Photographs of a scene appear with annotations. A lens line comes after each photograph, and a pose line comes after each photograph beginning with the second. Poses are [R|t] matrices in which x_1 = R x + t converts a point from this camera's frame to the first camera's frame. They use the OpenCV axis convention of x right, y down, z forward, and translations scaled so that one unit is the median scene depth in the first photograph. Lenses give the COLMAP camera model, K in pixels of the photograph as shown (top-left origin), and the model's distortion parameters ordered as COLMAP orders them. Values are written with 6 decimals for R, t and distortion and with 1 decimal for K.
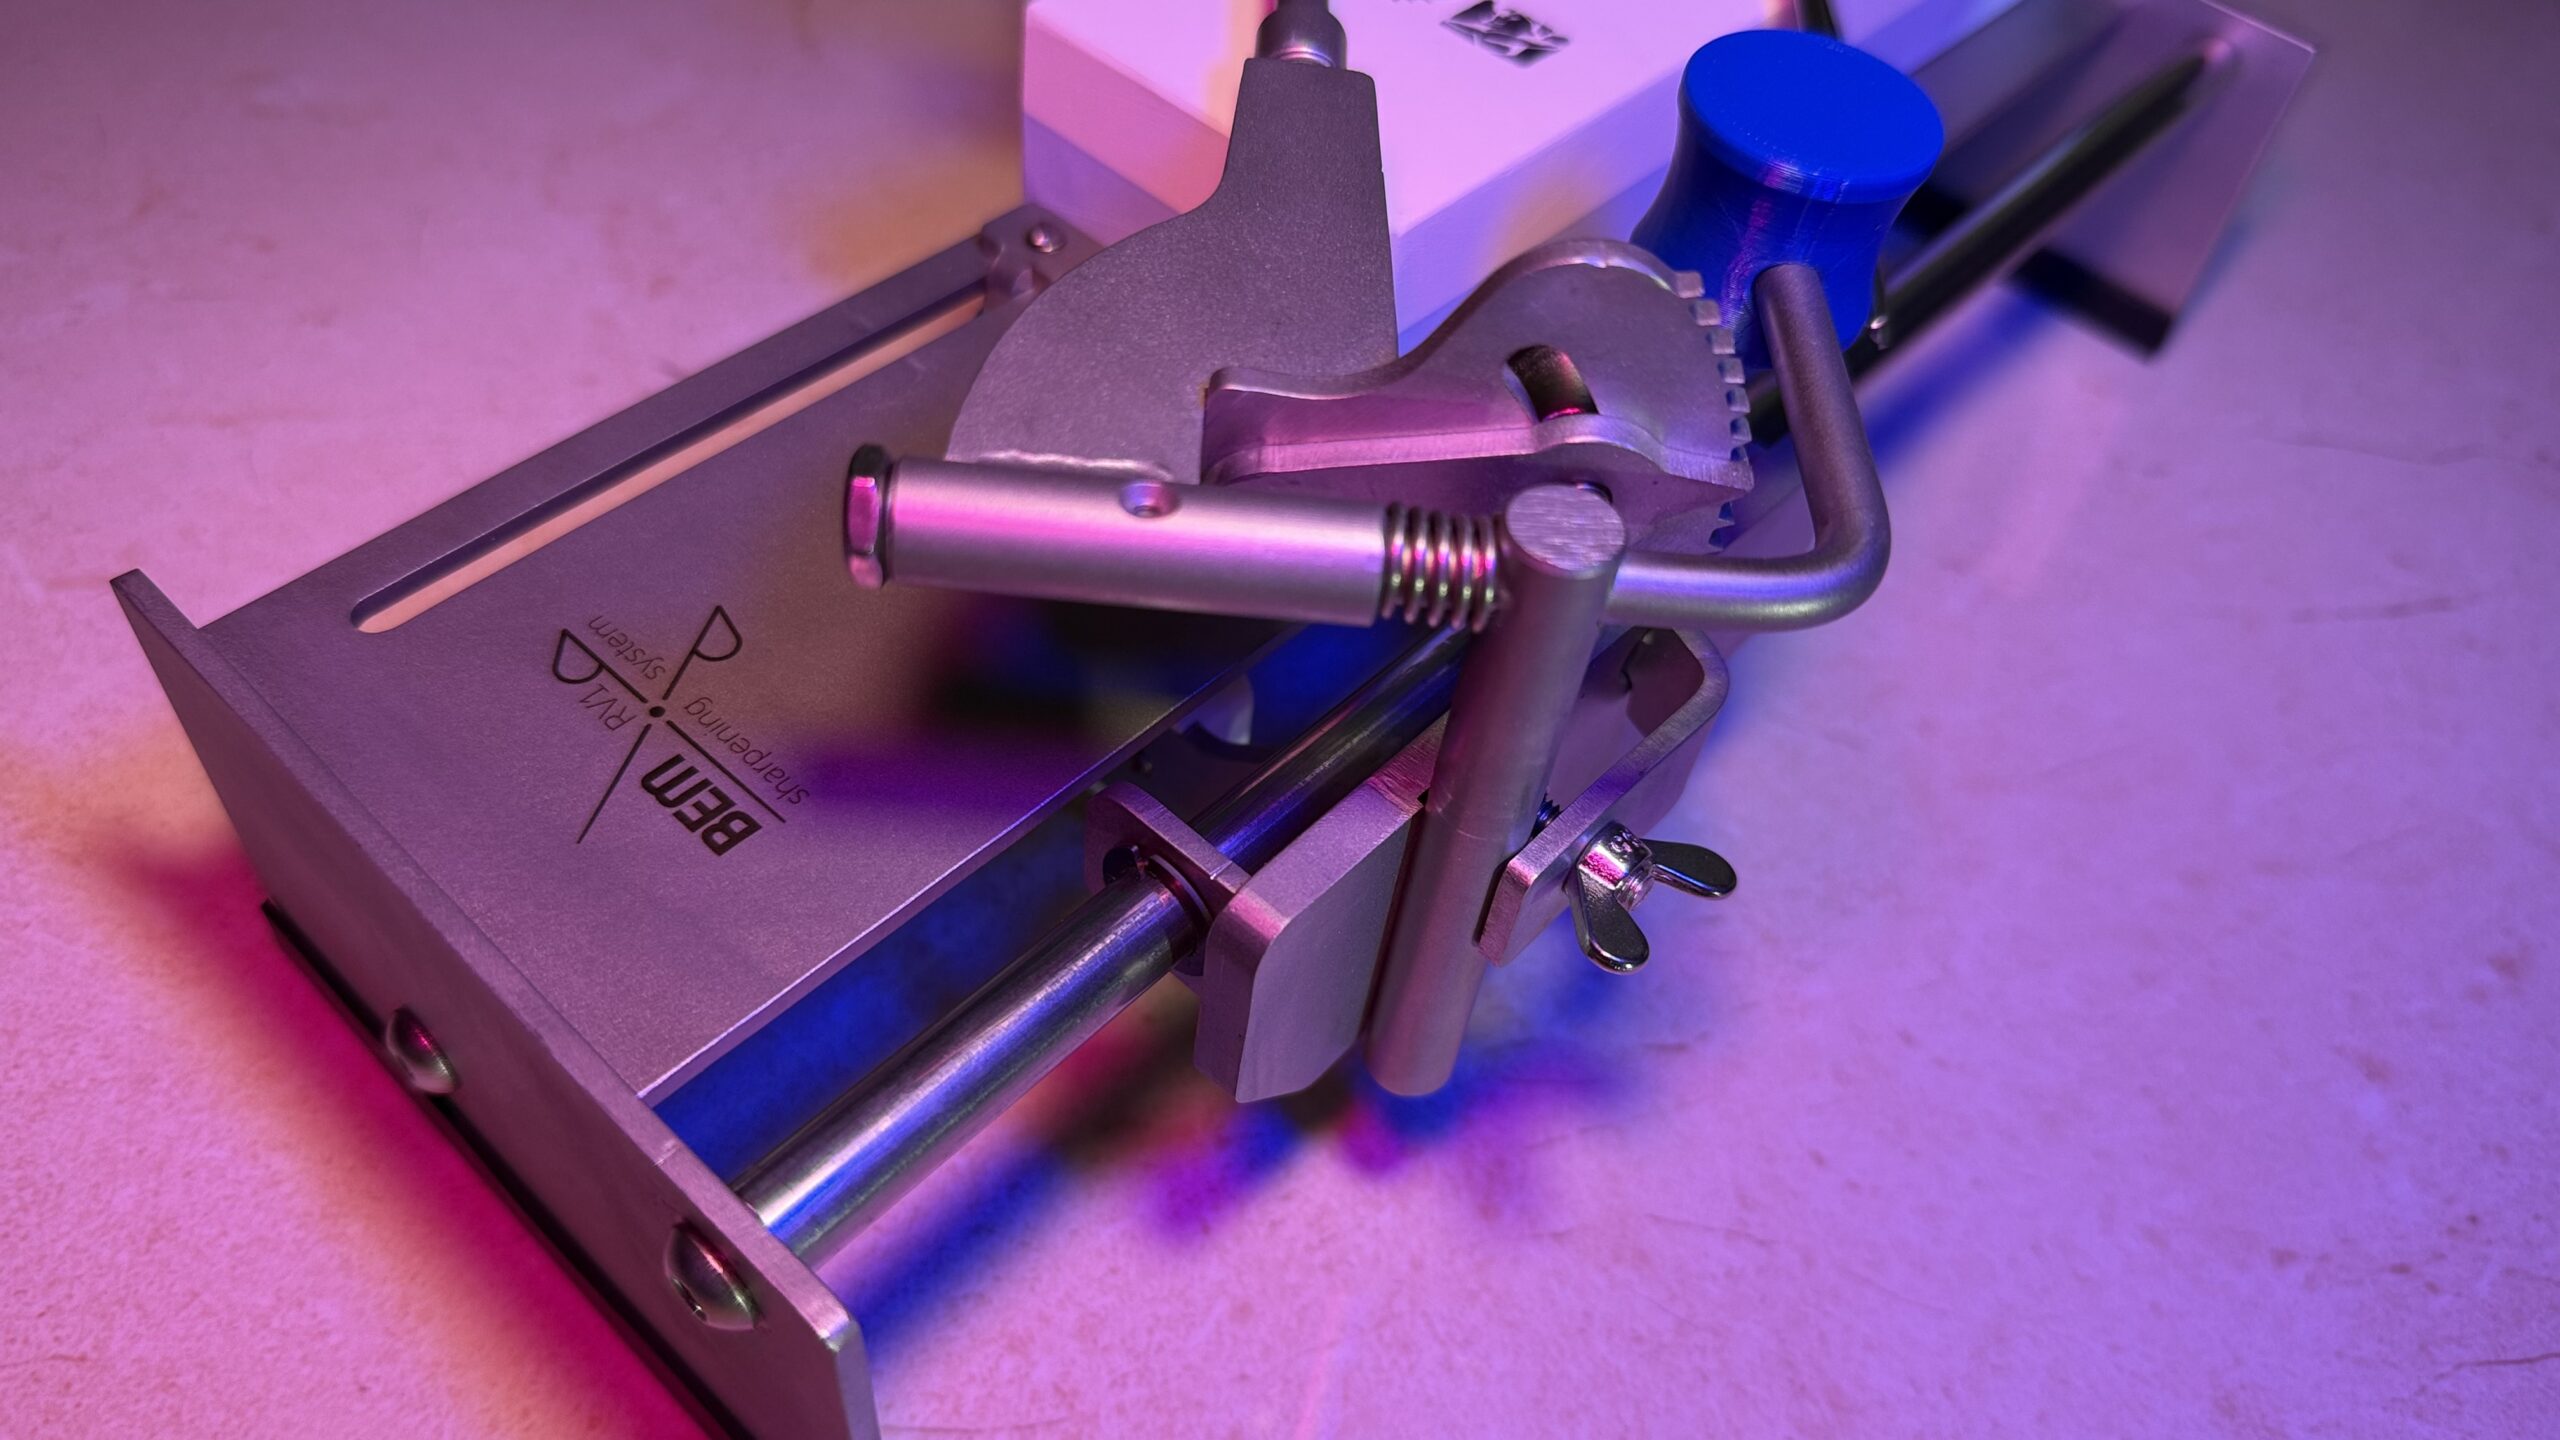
lens RADIAL K [[1900.8, 0, 1280.0], [0, 1900.8, 720.0], [0, 0, 1]] dist [0.001560, 0.000337]
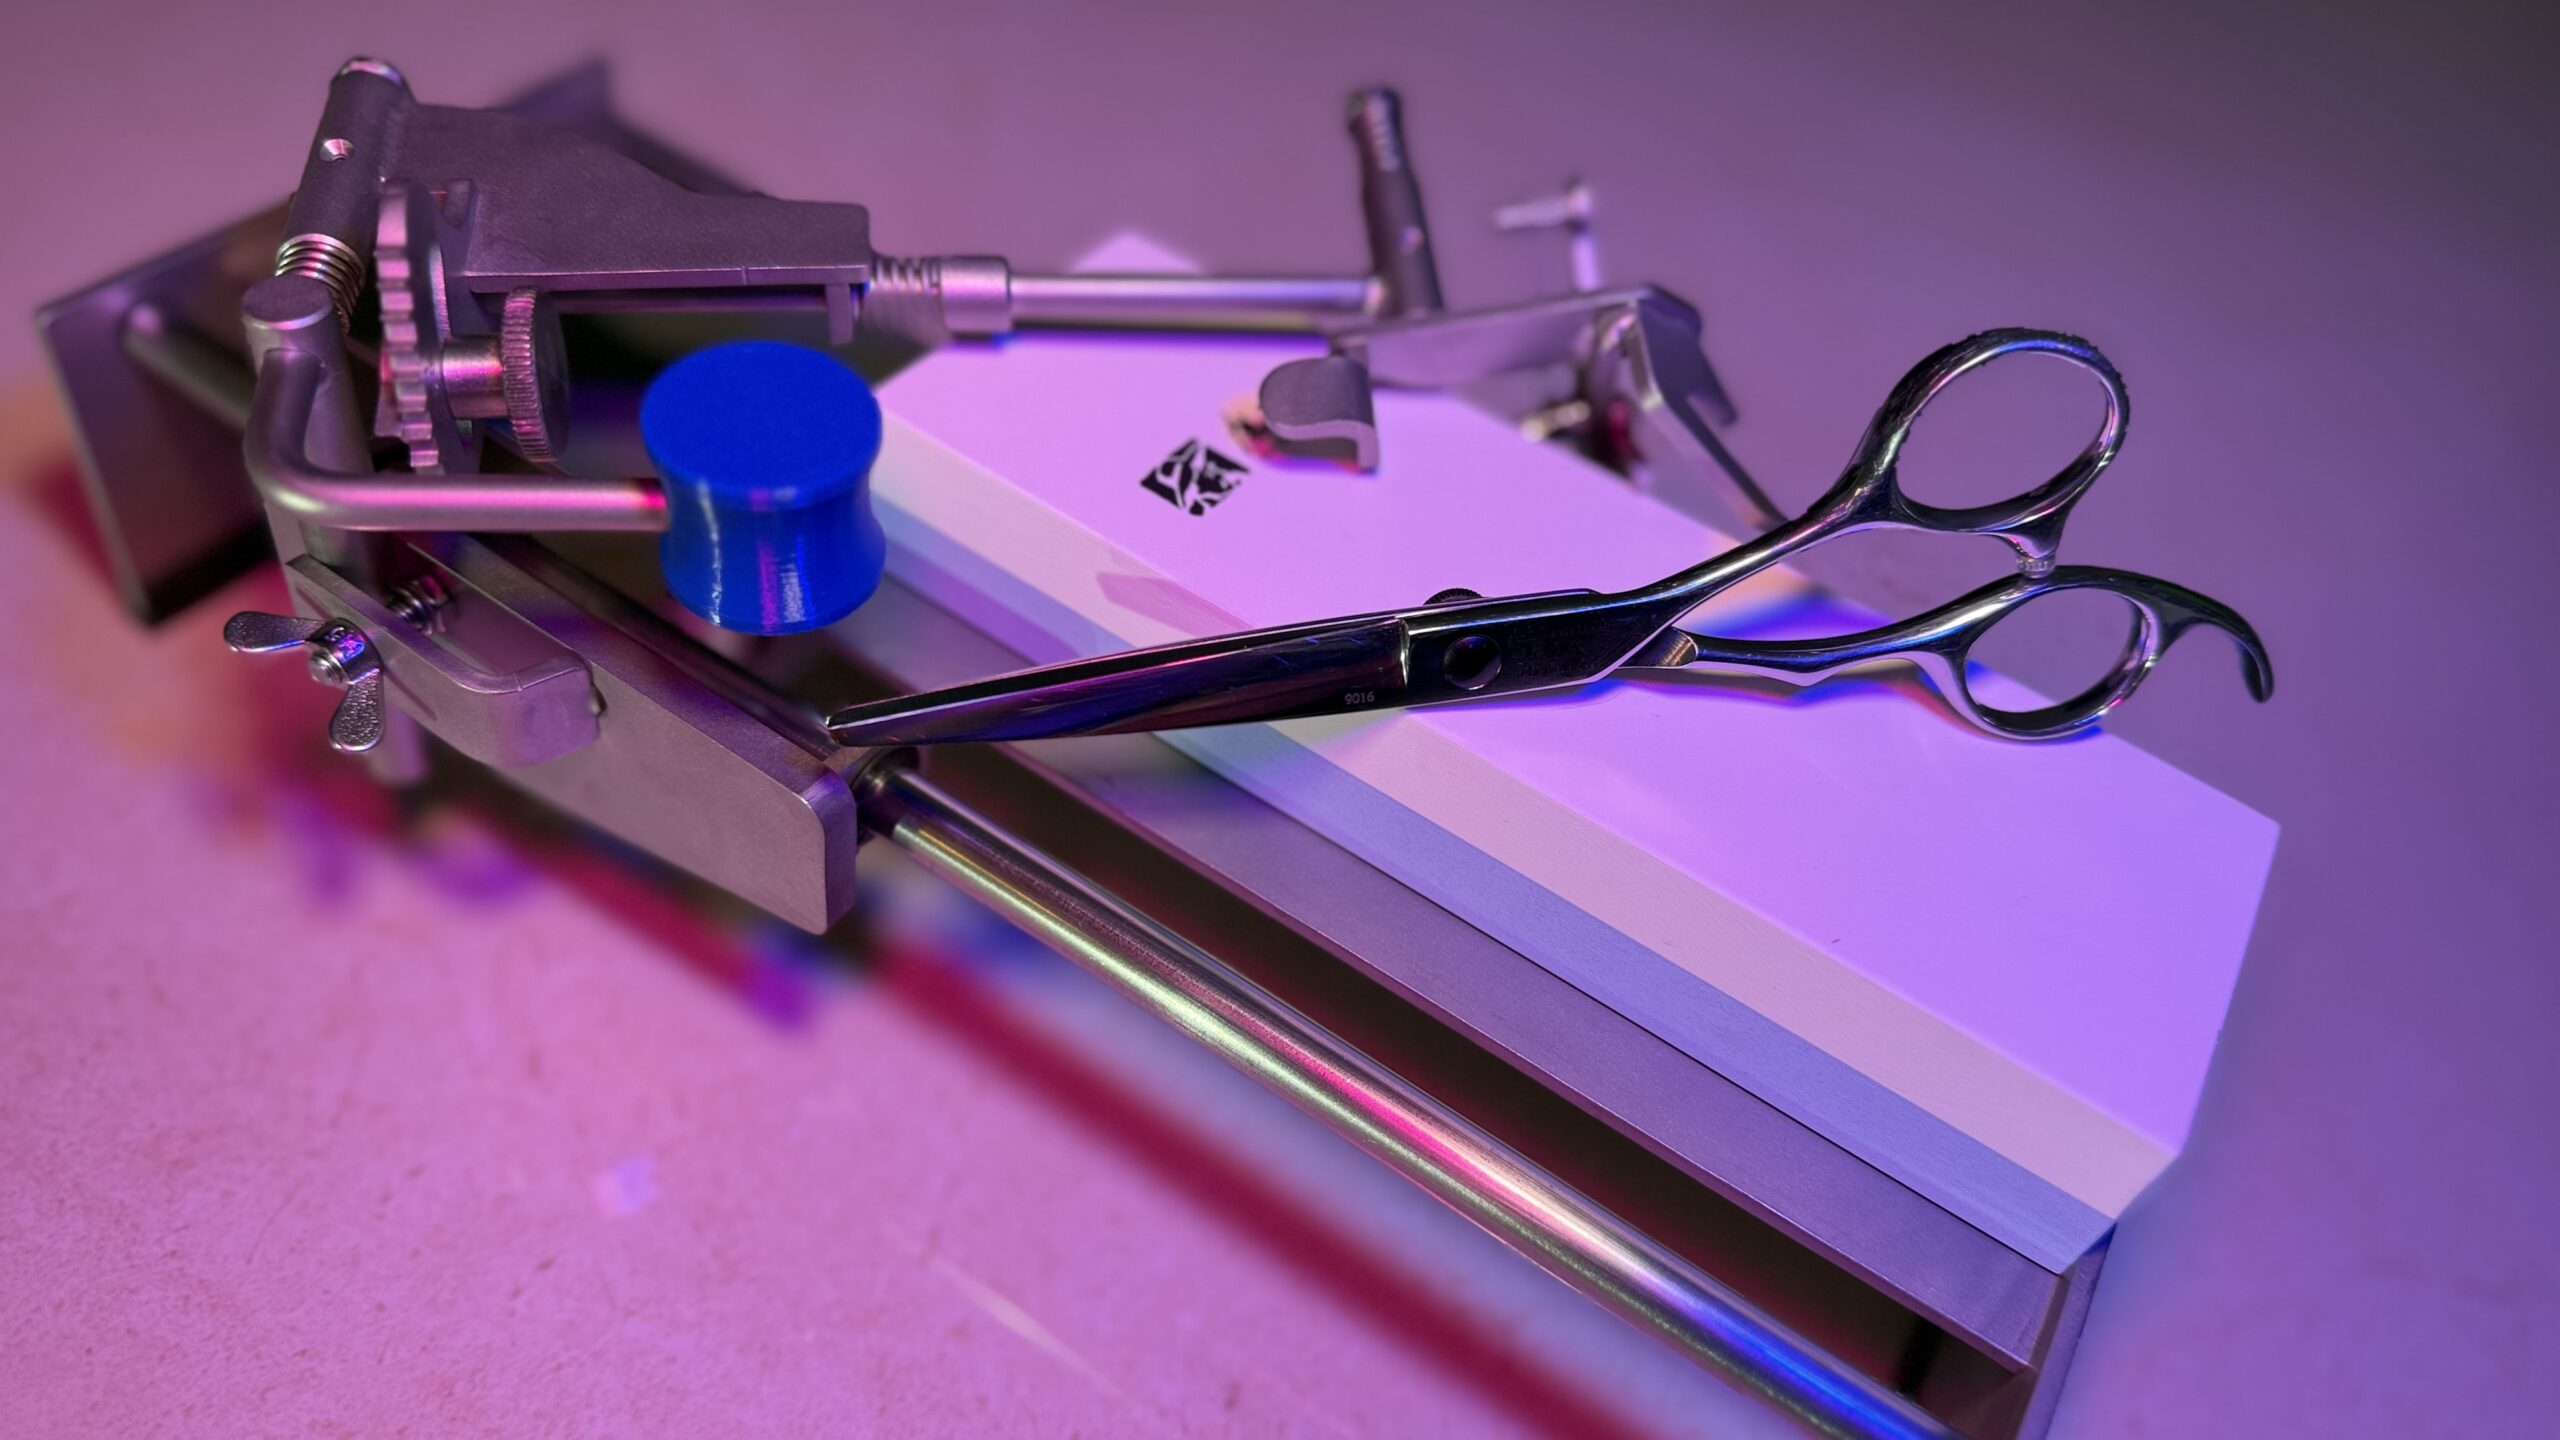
lens RADIAL K [[1900.8, 0, 1280.0], [0, 1900.8, 720.0], [0, 0, 1]] dist [0.001560, 0.000337]
pose [[0.177888, 0.673956, -0.717035, 1.104127], [-0.829073, 0.495157, 0.259725, -0.679802], [0.530088, 0.548272, 0.646842, 0.440902]]
